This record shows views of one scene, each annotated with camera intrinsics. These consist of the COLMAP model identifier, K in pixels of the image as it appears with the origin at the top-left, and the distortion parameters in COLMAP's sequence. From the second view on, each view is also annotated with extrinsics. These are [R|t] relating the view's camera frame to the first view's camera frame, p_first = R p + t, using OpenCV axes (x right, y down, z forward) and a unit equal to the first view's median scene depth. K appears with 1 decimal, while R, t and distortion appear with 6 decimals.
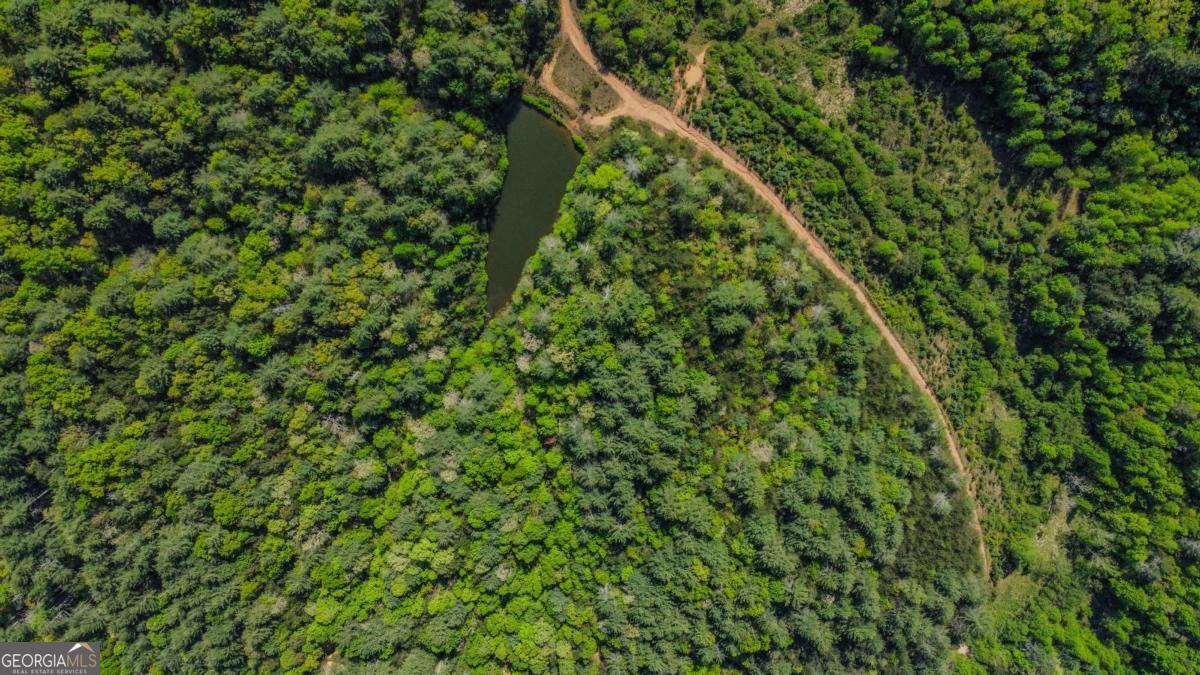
lens RADIAL K [[912.0, 0, 600.8], [0, 912.0, 334.7], [0, 0, 1]] dist [0.008371, -0.013110]
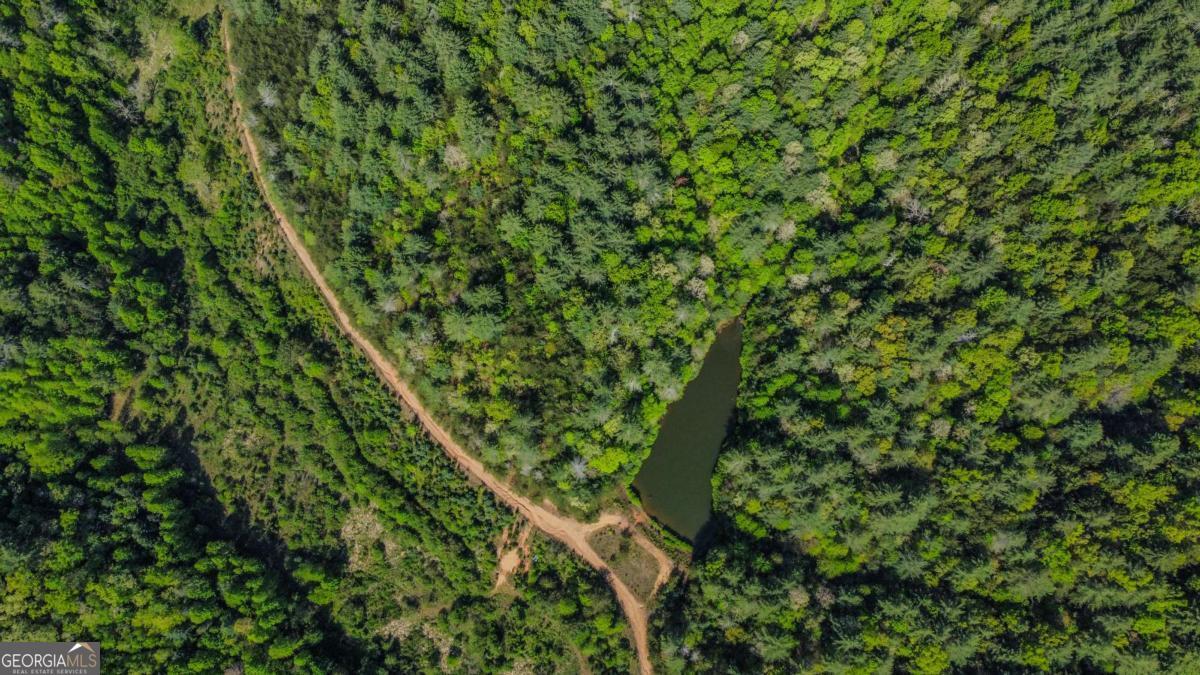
lens RADIAL K [[911.7, 0, 599.7], [0, 911.7, 340.8], [0, 0, 1]] dist [0.009506, -0.015517]
pose [[-0.998398, -0.052066, 0.022147, -0.000387], [0.051341, -0.998165, -0.032118, -0.021240], [0.023778, -0.030929, 0.999239, 0.067757]]
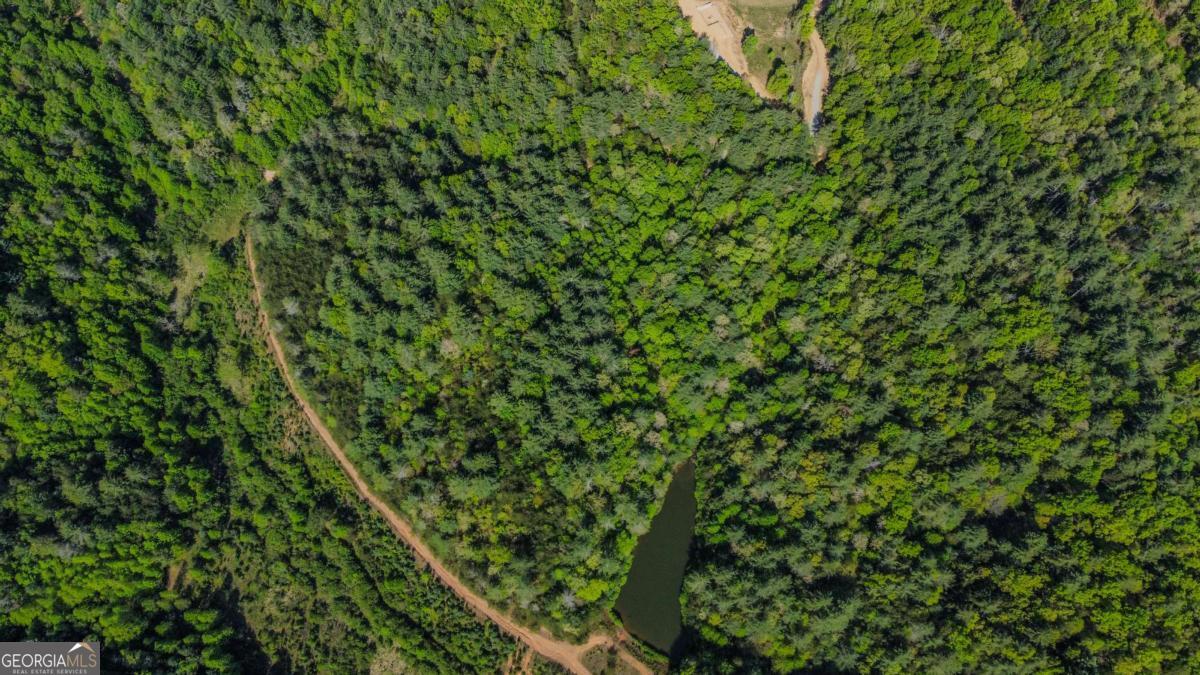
lens RADIAL K [[911.7, 0, 599.7], [0, 911.7, 340.8], [0, 0, 1]] dist [0.009506, -0.015517]
pose [[-0.999638, 0.024915, -0.010161, -0.000170], [-0.025647, -0.996485, 0.079745, 0.041835], [-0.008138, 0.079977, 0.996763, -0.143506]]
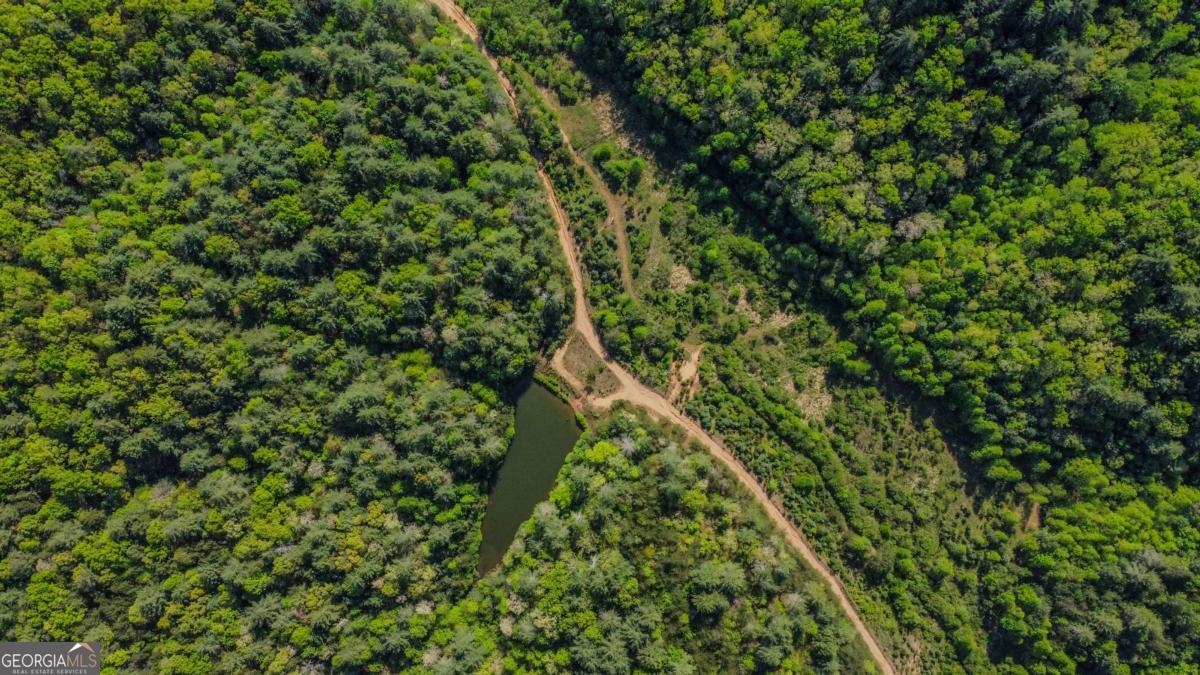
lens RADIAL K [[911.7, 0, 599.7], [0, 911.7, 340.8], [0, 0, 1]] dist [0.009506, -0.015517]
pose [[0.995986, 0.089112, -0.008429, -0.000409], [-0.087617, 0.951320, -0.295488, 0.021208], [-0.018313, 0.295041, 0.955309, -0.077107]]
